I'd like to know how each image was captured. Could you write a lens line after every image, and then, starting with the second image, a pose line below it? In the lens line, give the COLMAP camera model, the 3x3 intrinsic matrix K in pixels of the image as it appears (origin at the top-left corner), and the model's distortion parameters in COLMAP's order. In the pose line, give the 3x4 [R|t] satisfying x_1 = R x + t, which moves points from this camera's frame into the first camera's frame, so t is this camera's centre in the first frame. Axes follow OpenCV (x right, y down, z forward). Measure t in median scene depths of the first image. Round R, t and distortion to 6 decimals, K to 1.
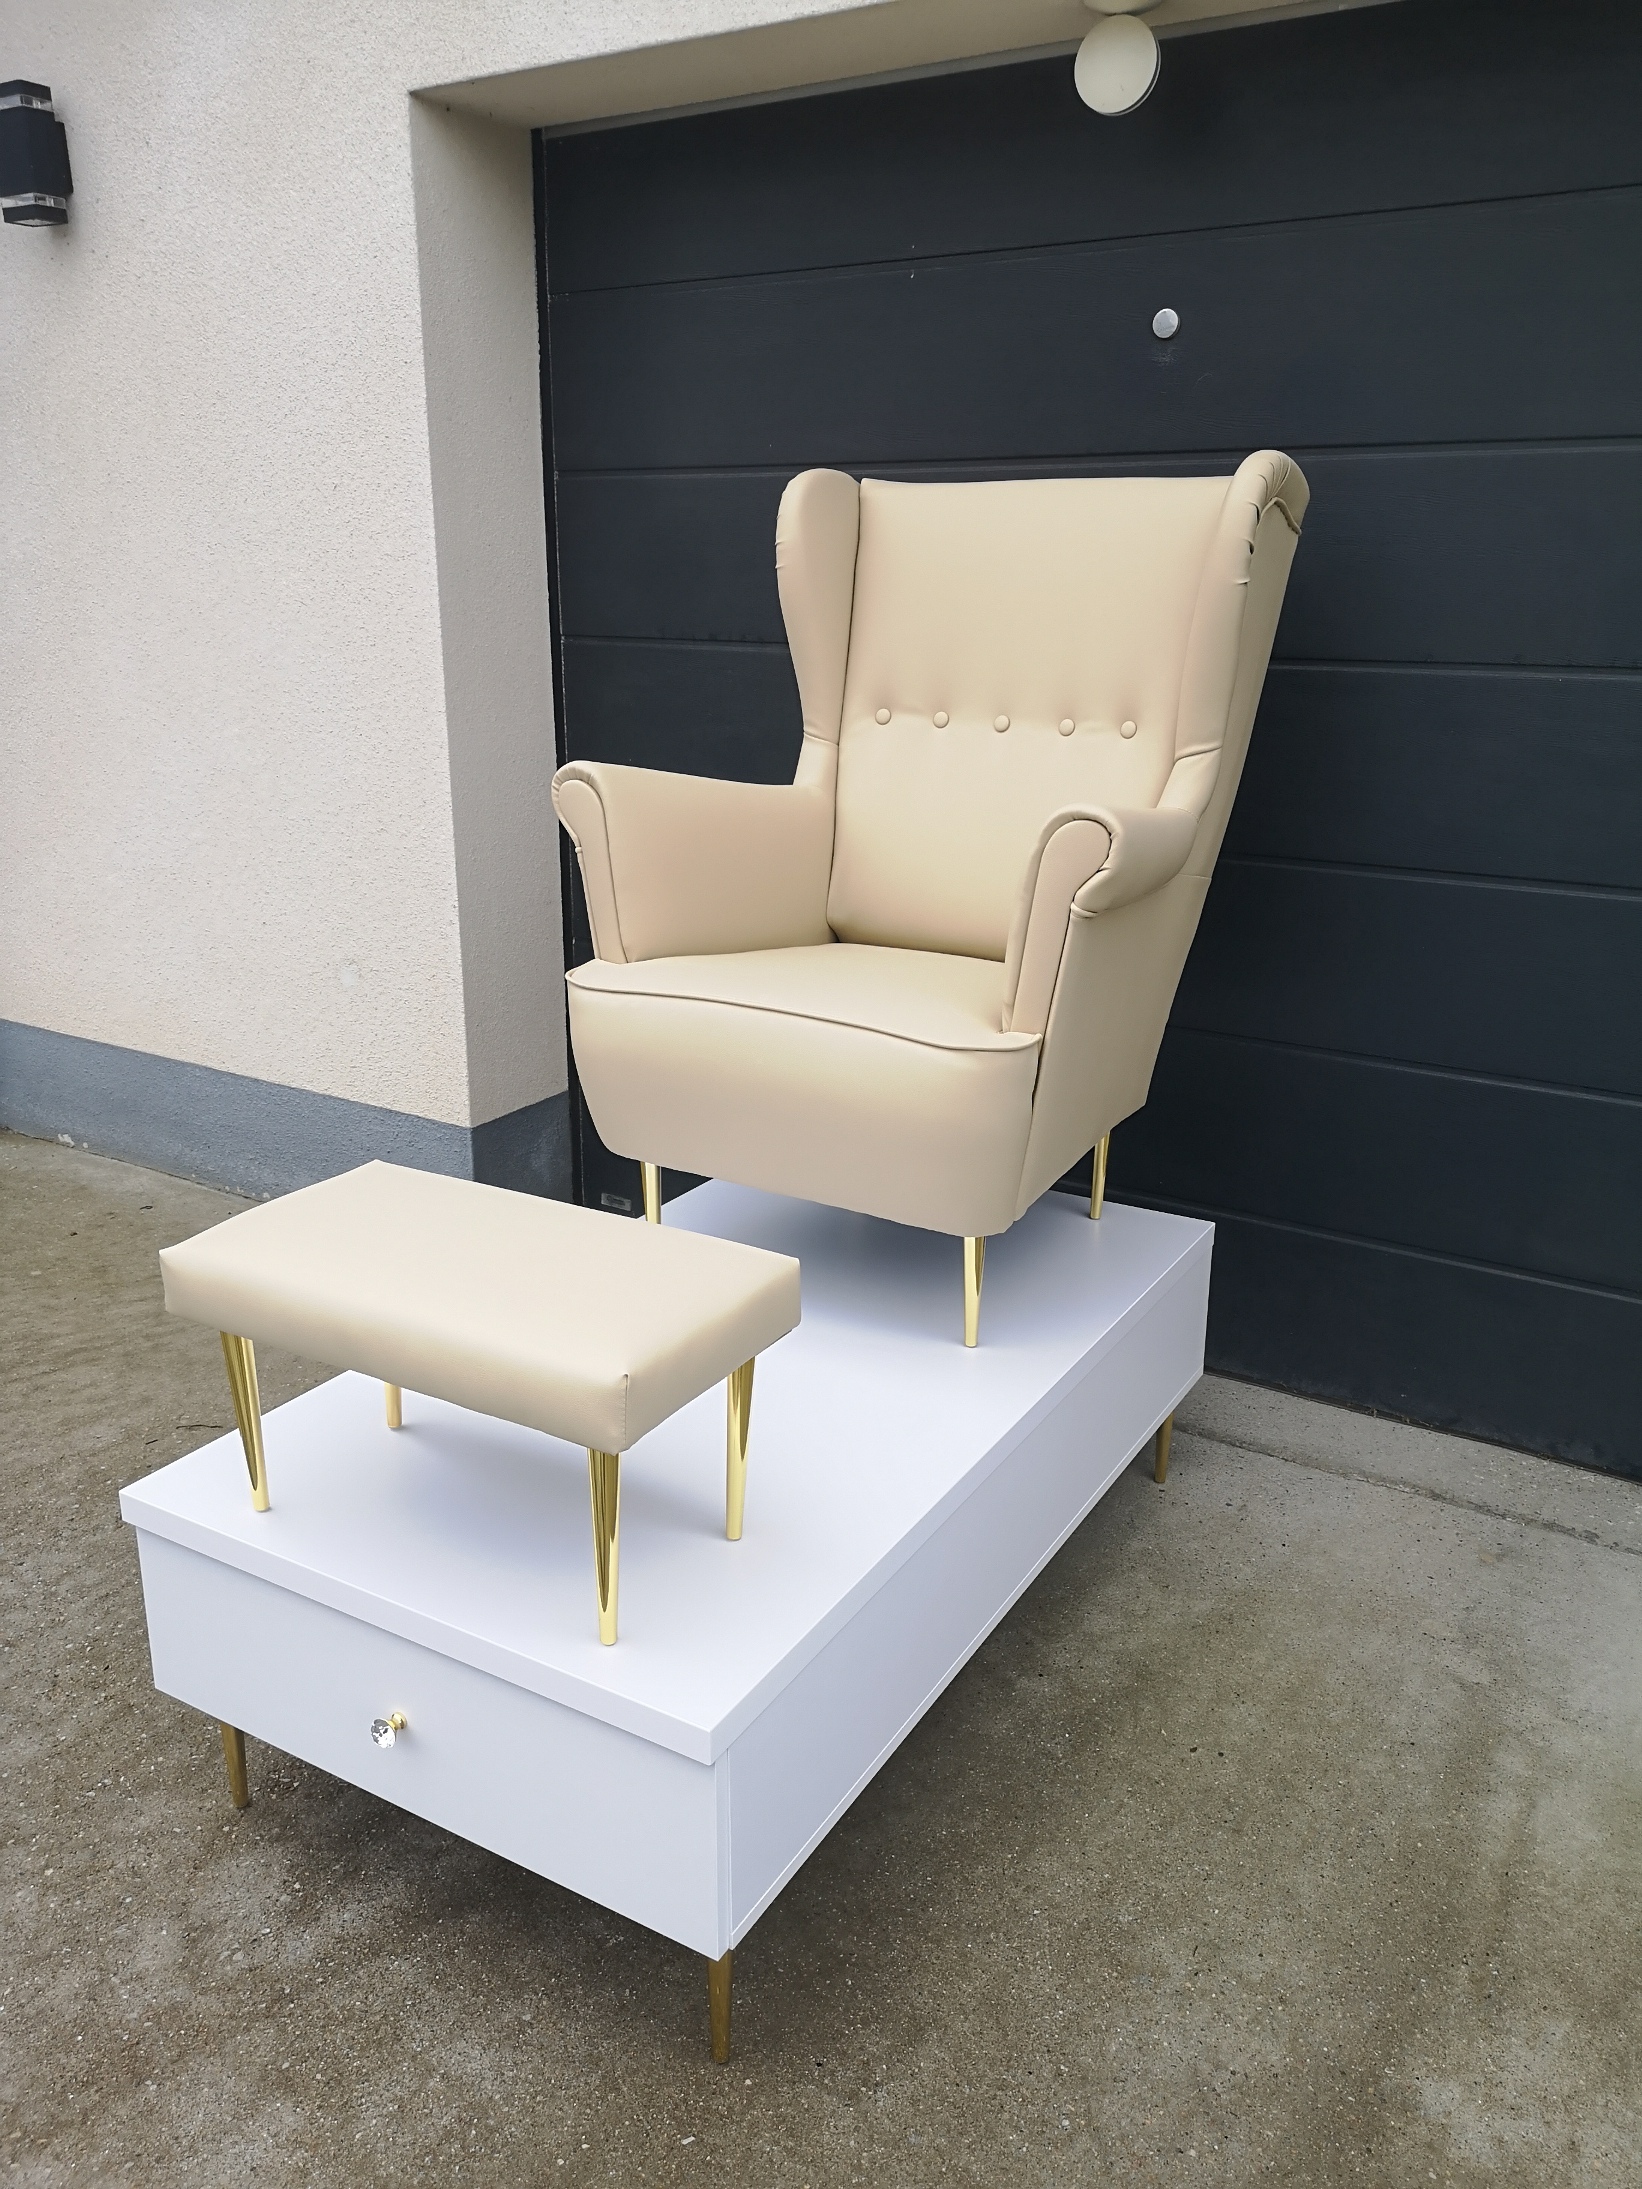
lens RADIAL K [[1700.4, 0, 810.0], [0, 1700.4, 1088.4], [0, 0, 1]] dist [0.048102, -0.035893]
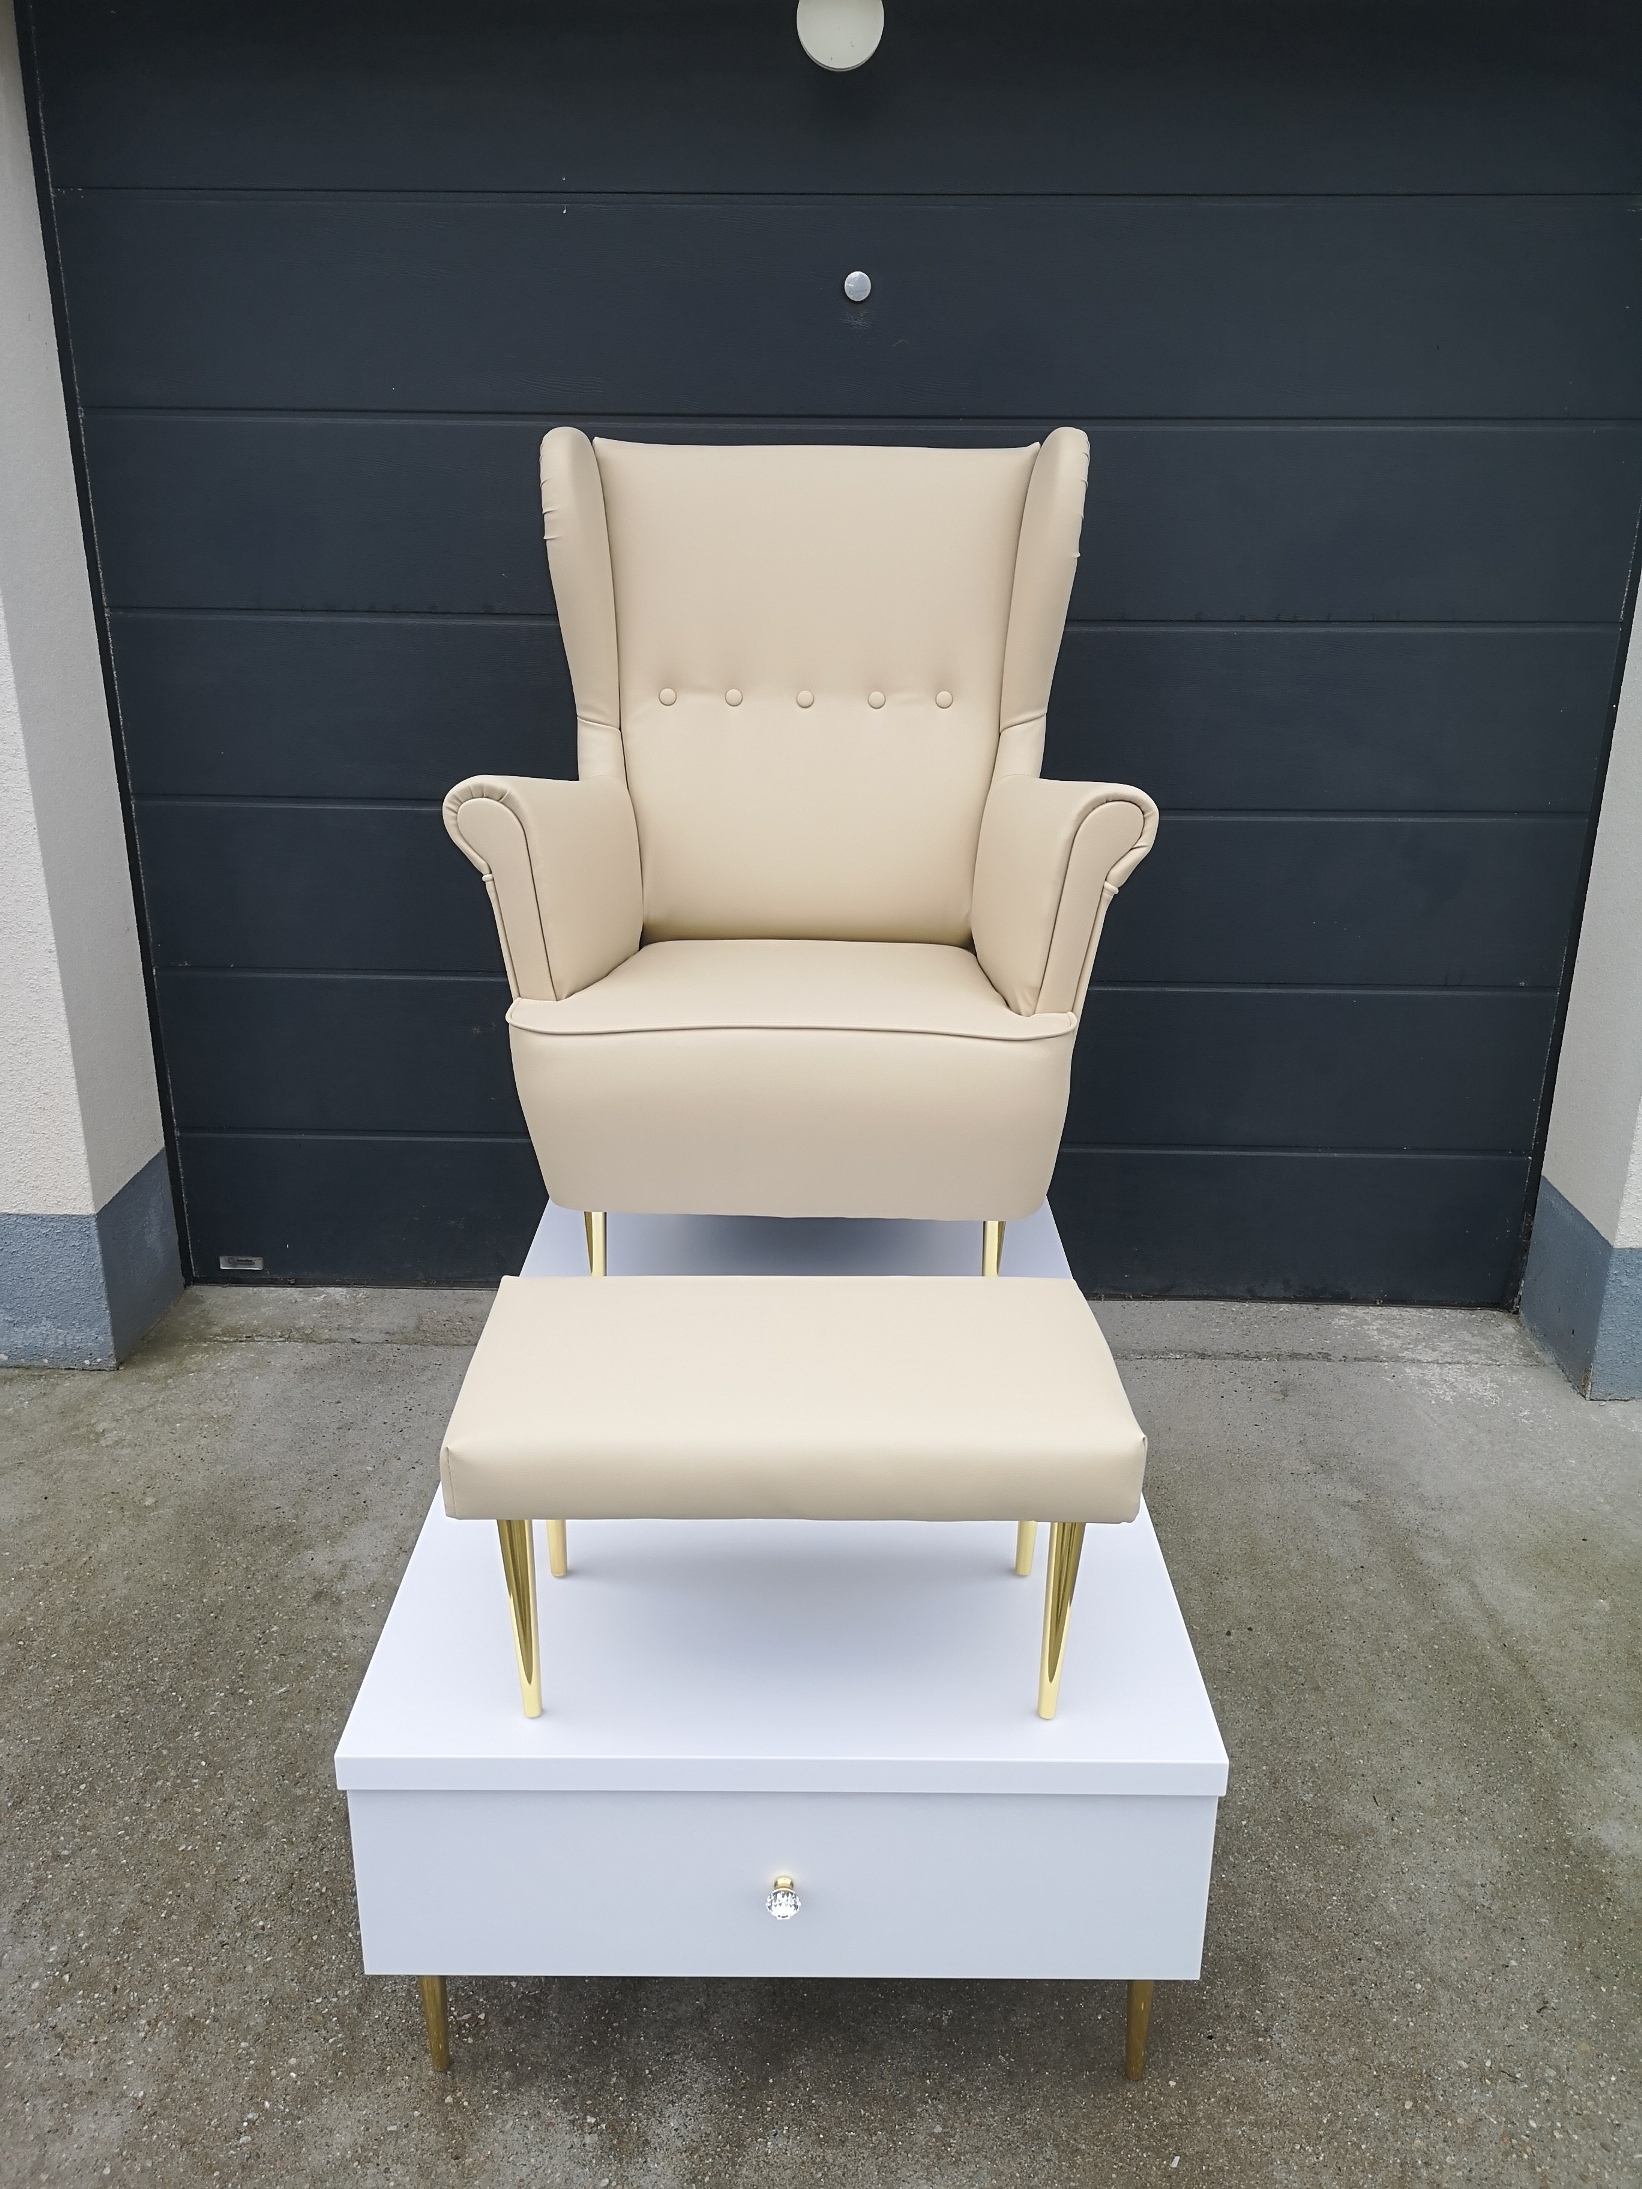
lens RADIAL K [[1700.4, 0, 815.8], [0, 1700.4, 1088.8], [0, 0, 1]] dist [0.048102, -0.035893]
pose [[0.858167, -0.170382, 0.484273, -0.416979], [0.147183, 0.985375, 0.085866, -0.080758], [-0.491820, -0.002411, 0.870693, 0.152201]]
